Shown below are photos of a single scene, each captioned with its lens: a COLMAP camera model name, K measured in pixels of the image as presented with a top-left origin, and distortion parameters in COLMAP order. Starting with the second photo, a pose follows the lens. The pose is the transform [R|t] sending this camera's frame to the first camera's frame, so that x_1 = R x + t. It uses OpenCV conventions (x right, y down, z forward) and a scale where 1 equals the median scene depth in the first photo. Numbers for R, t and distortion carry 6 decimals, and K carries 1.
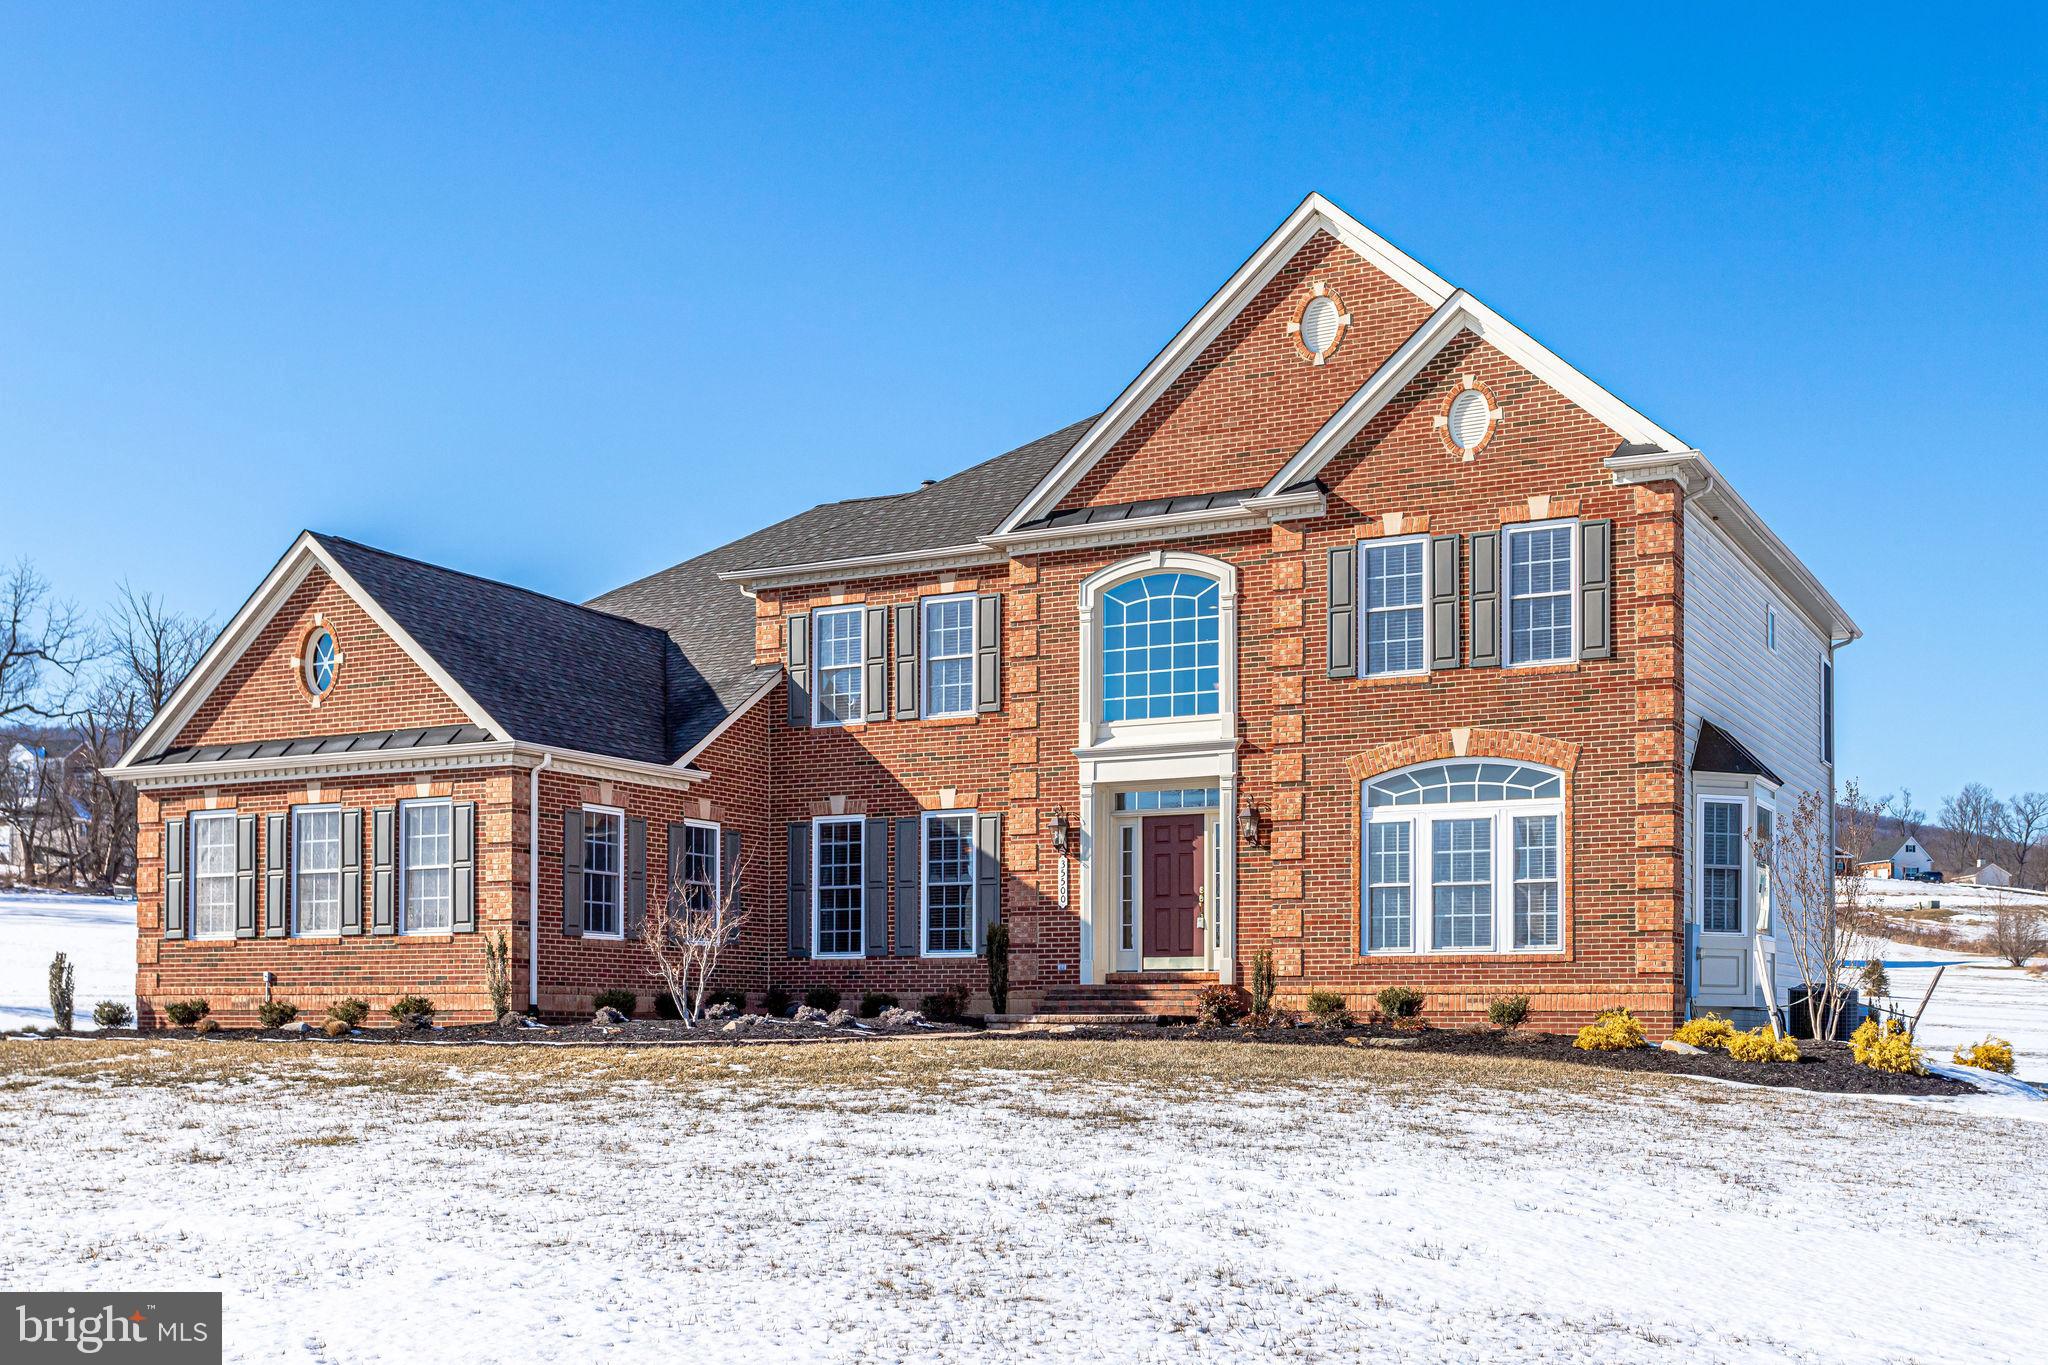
lens RADIAL K [[2305.5, 0, 987.3], [0, 2305.5, 989.6], [0, 0, 1]] dist [0.006194, -0.016569]
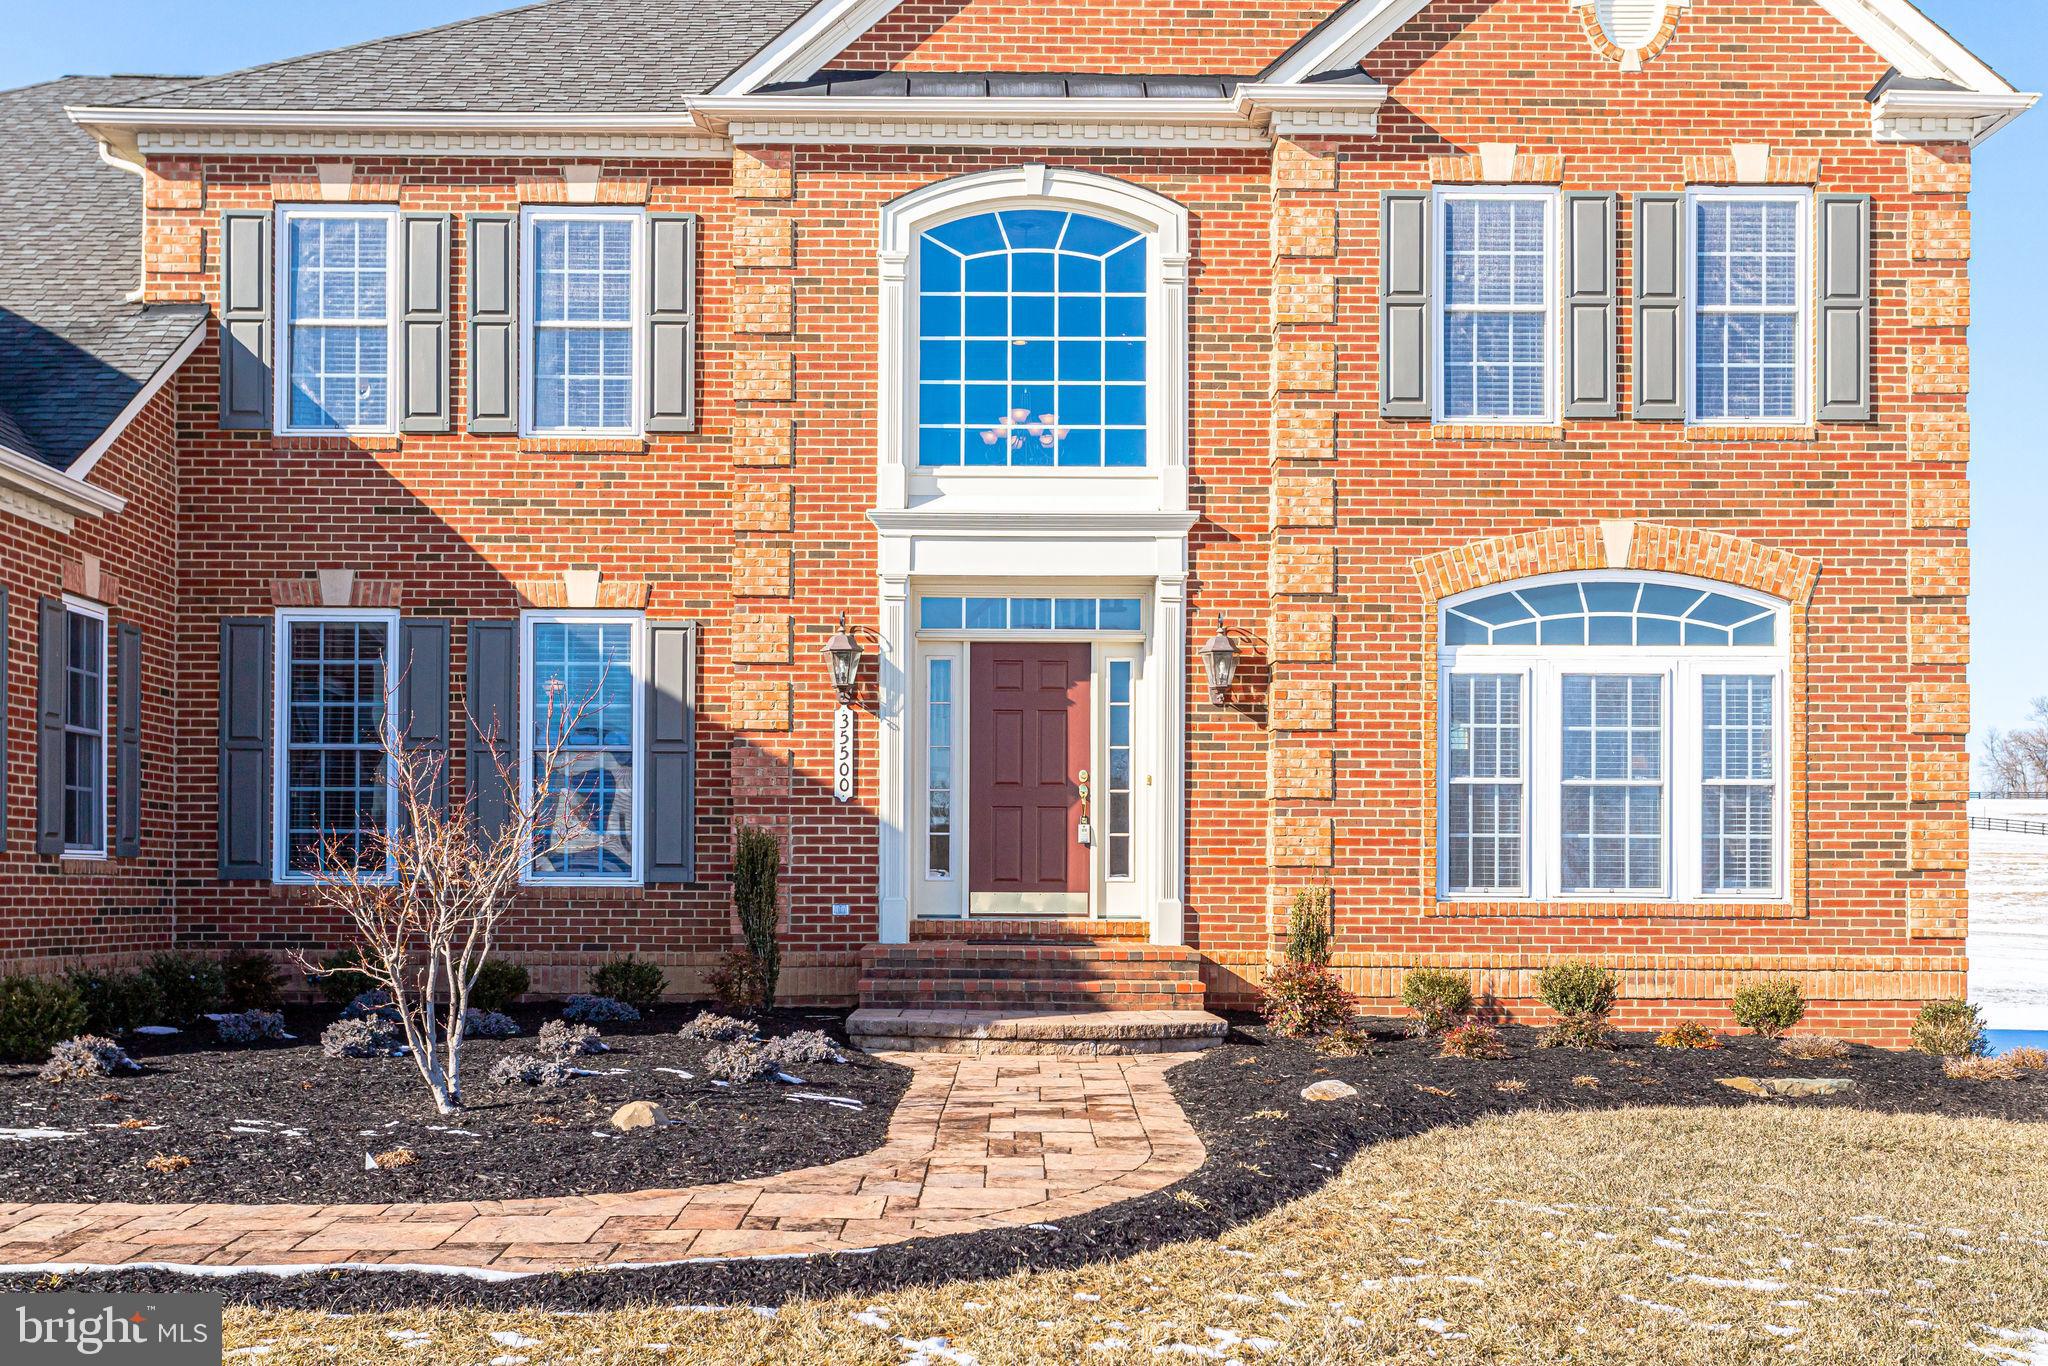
lens RADIAL K [[2273.1, 0, 1002.0], [0, 2273.1, 867.3], [0, 0, 1]] dist [0.008306, 0.007572]
pose [[0.871029, 0.006346, 0.491191, -0.201295], [-0.010955, 0.999919, 0.006508, -0.024108], [-0.491110, -0.011050, 0.871027, 0.521155]]
